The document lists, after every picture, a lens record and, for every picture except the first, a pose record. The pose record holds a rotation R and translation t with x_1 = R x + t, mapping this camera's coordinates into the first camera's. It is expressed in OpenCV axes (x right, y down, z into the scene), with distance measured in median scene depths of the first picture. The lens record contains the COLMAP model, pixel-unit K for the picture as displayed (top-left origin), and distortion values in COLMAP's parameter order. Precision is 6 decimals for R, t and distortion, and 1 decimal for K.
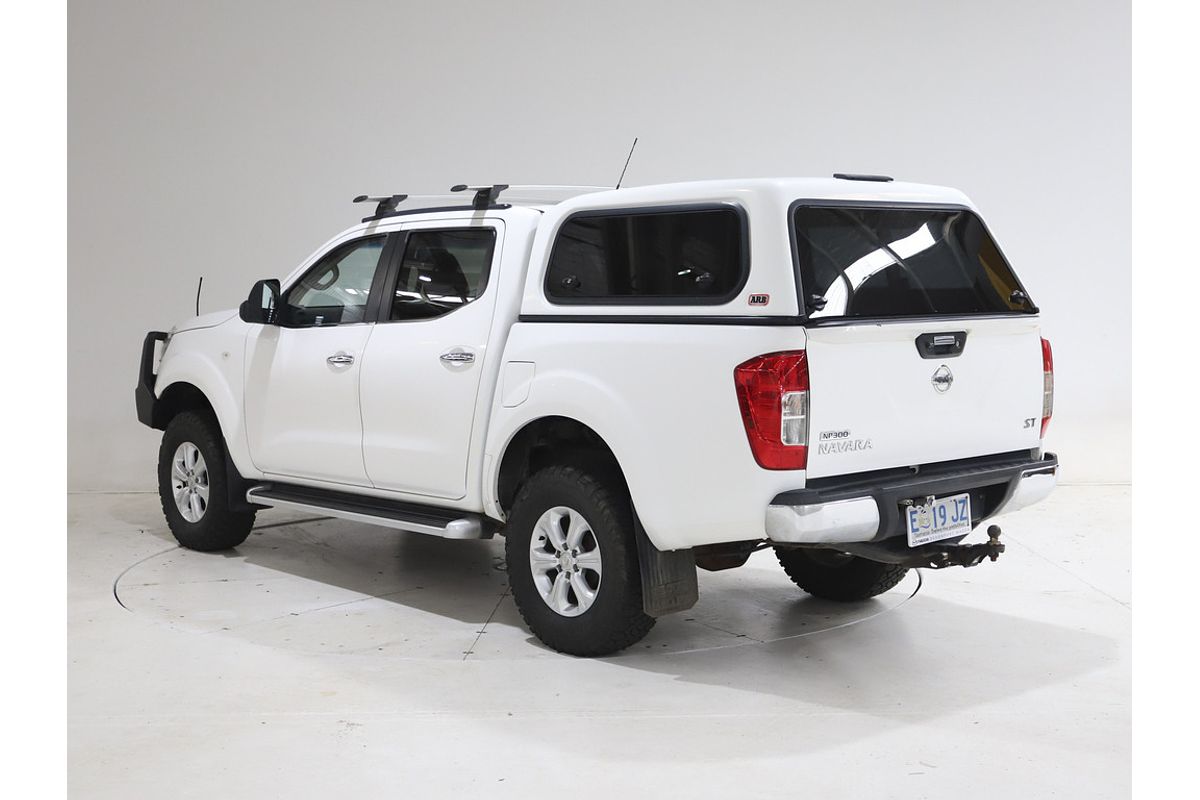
lens RADIAL K [[1659.8, 0, 600.0], [0, 1659.8, 400.0], [0, 0, 1]] dist [-0.005448, 0.006727]
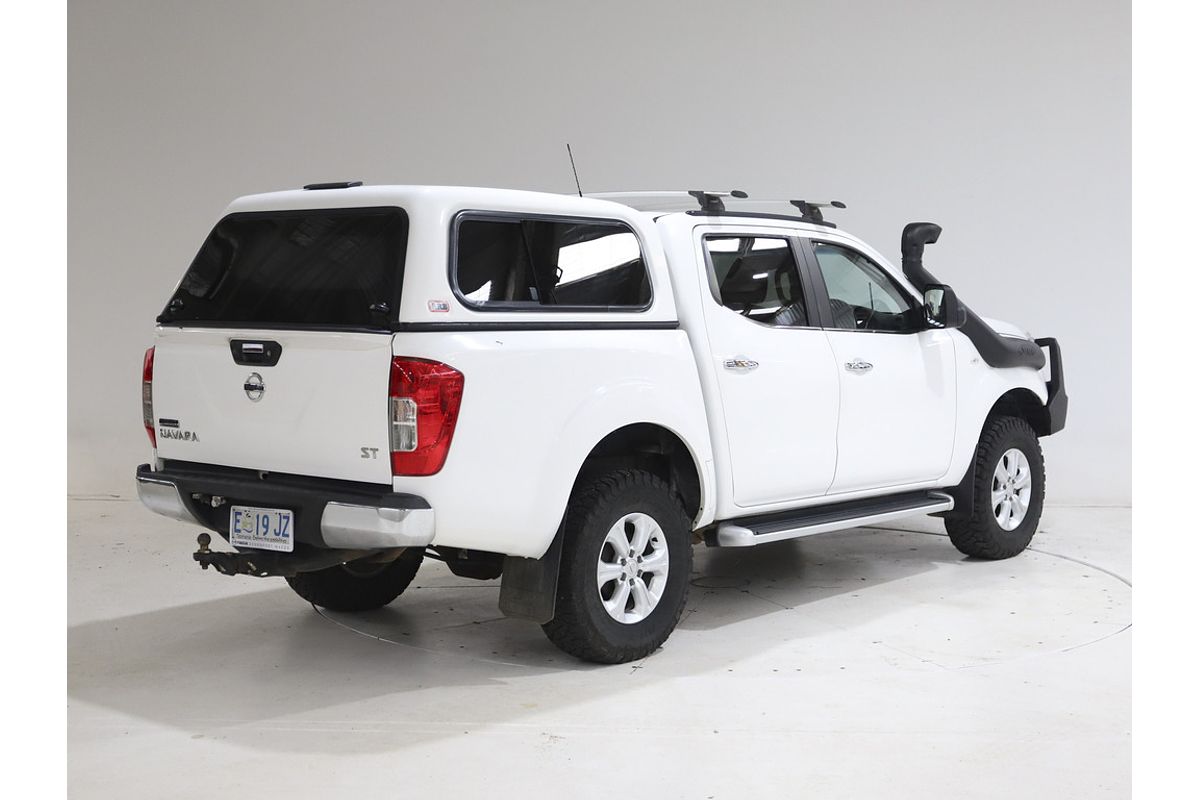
lens RADIAL K [[1630.6, 0, 600.0], [0, 1630.6, 400.0], [0, 0, 1]] dist [0.001202, -0.014309]
pose [[0.146004, 0.080420, -0.986010, 1.195036], [-0.080001, 0.994386, 0.069257, -0.088732], [0.986044, 0.068770, 0.151618, 1.047619]]
